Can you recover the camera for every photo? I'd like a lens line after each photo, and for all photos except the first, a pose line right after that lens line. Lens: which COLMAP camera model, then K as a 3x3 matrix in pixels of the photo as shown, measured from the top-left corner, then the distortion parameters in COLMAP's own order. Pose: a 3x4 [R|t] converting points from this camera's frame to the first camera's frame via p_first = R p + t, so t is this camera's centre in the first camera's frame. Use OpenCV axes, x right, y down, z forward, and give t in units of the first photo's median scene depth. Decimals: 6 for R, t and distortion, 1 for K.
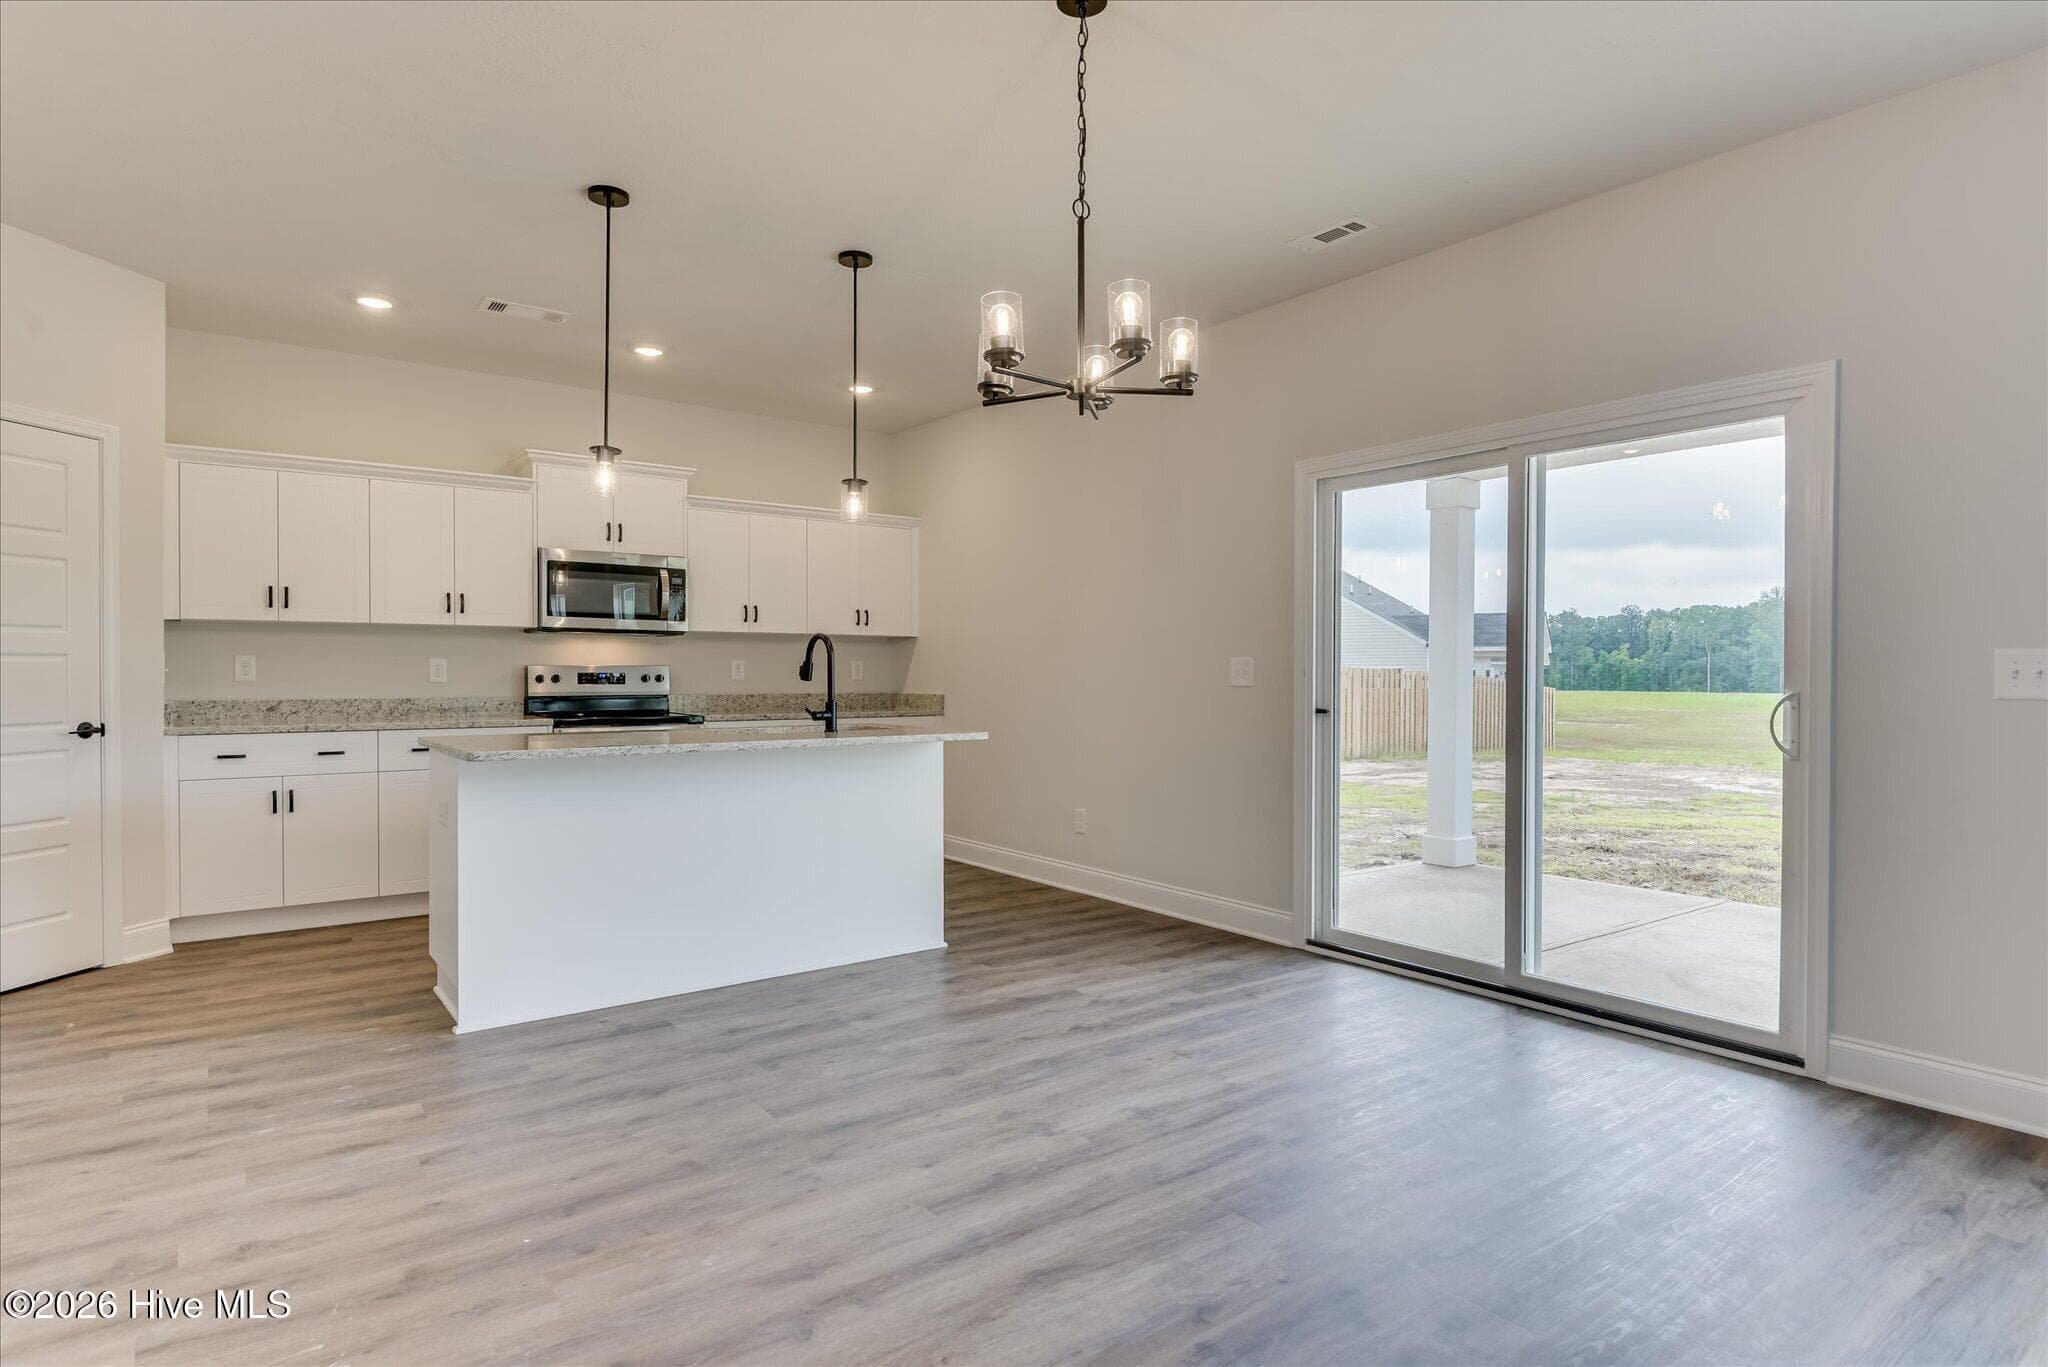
lens RADIAL K [[1087.3, 0, 1024.0], [0, 1087.3, 683.5], [0, 0, 1]] dist [0.049577, 0.000240]
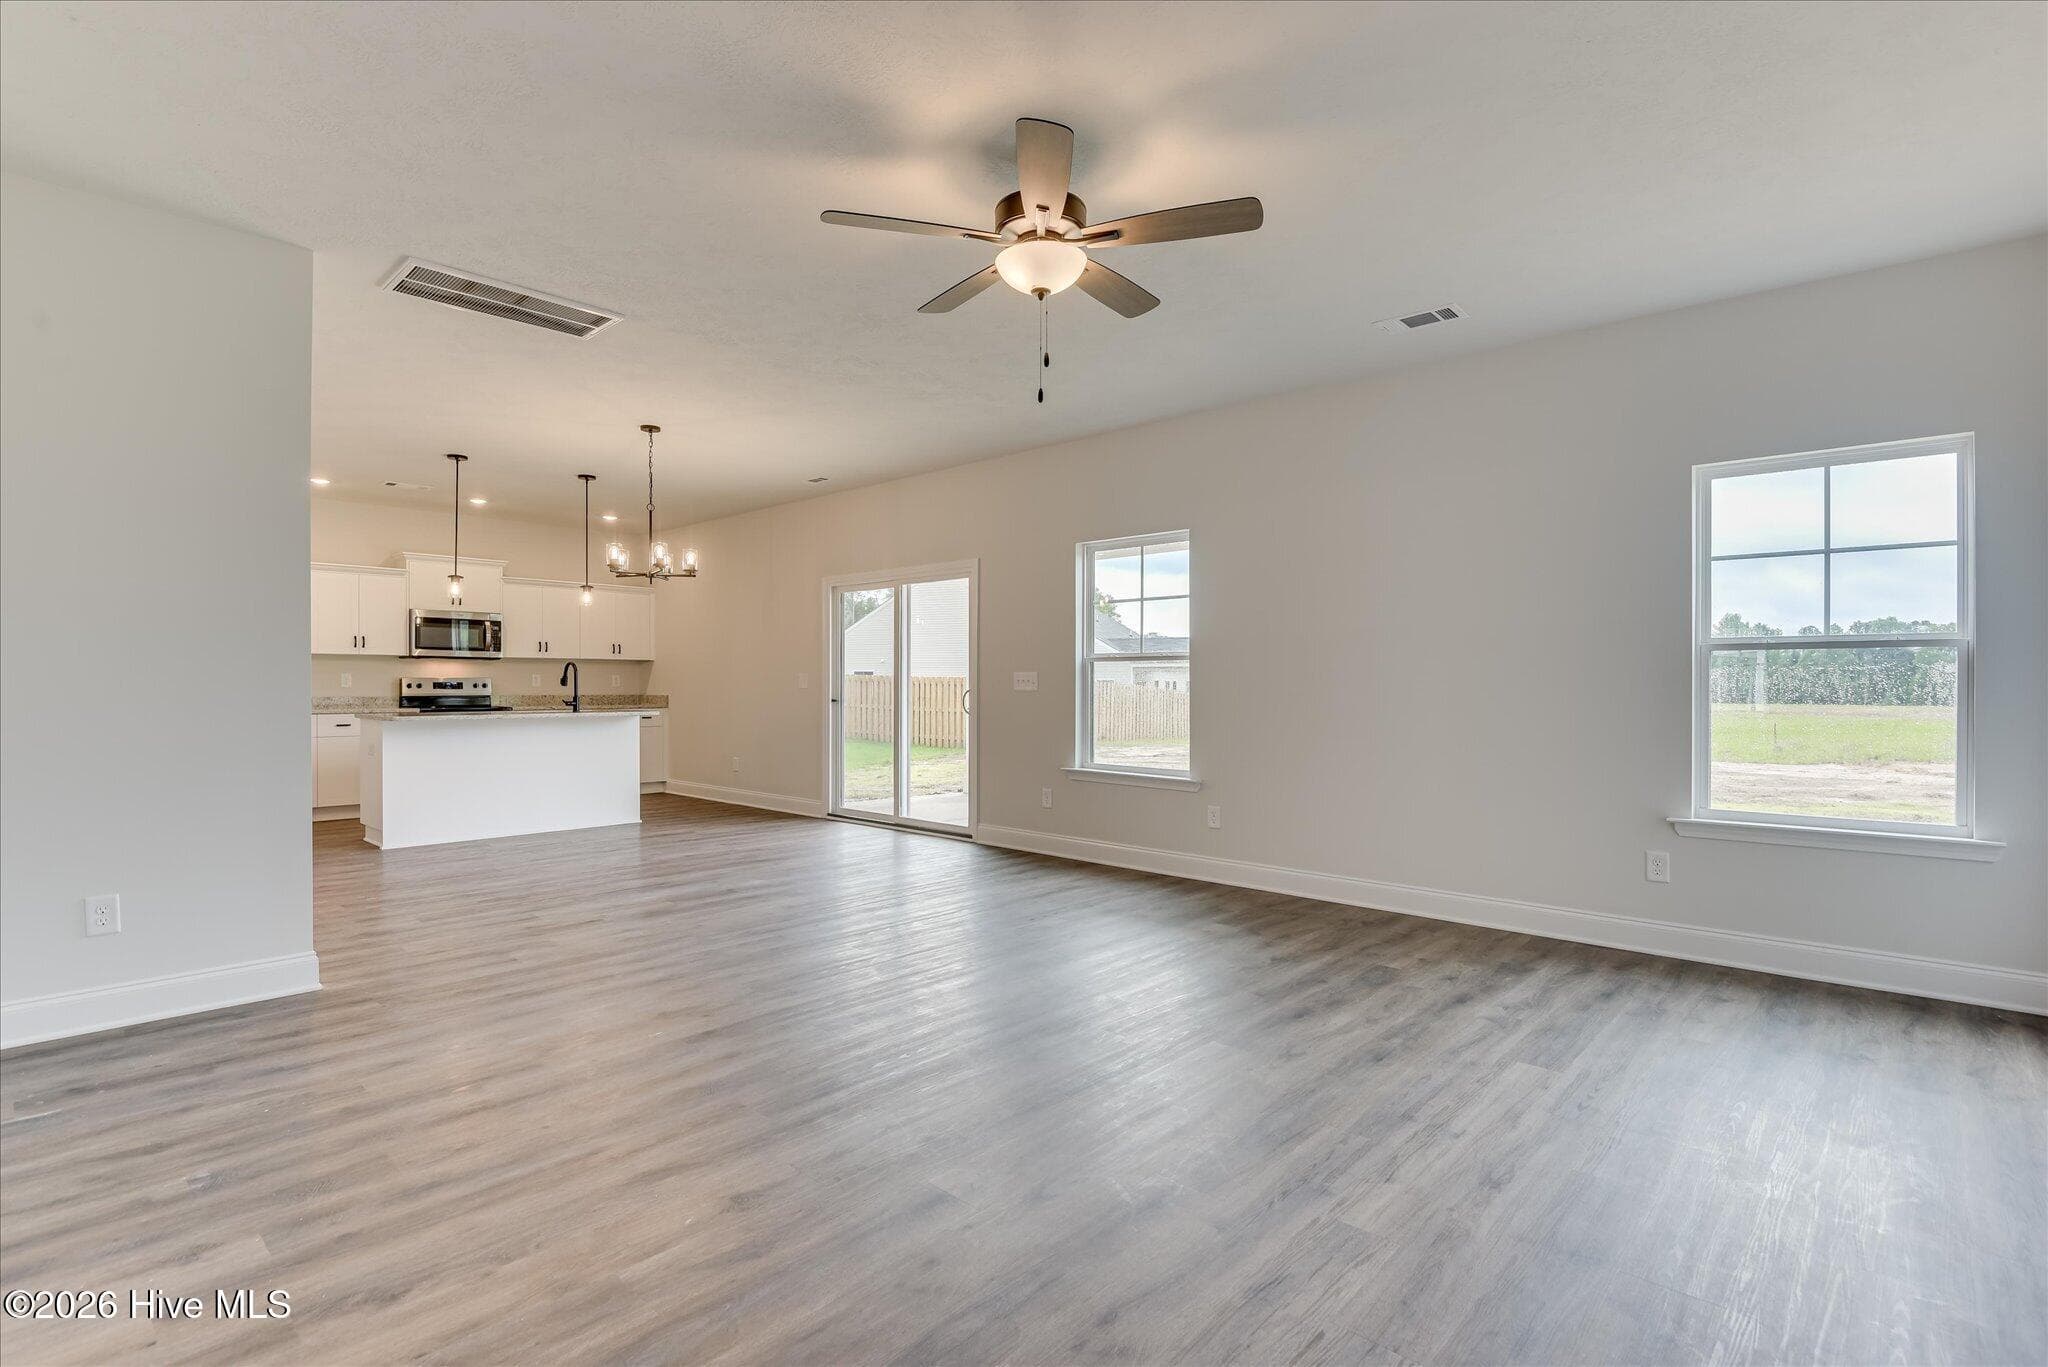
lens RADIAL K [[972.4, 0, 1020.9], [0, 972.4, 693.9], [0, 0, 1]] dist [-0.001563, -0.000075]
pose [[0.984566, -0.001727, 0.175007, 0.229522], [0.001579, 0.999998, 0.000986, 0.008739], [-0.175008, -0.000695, 0.984567, -0.651612]]
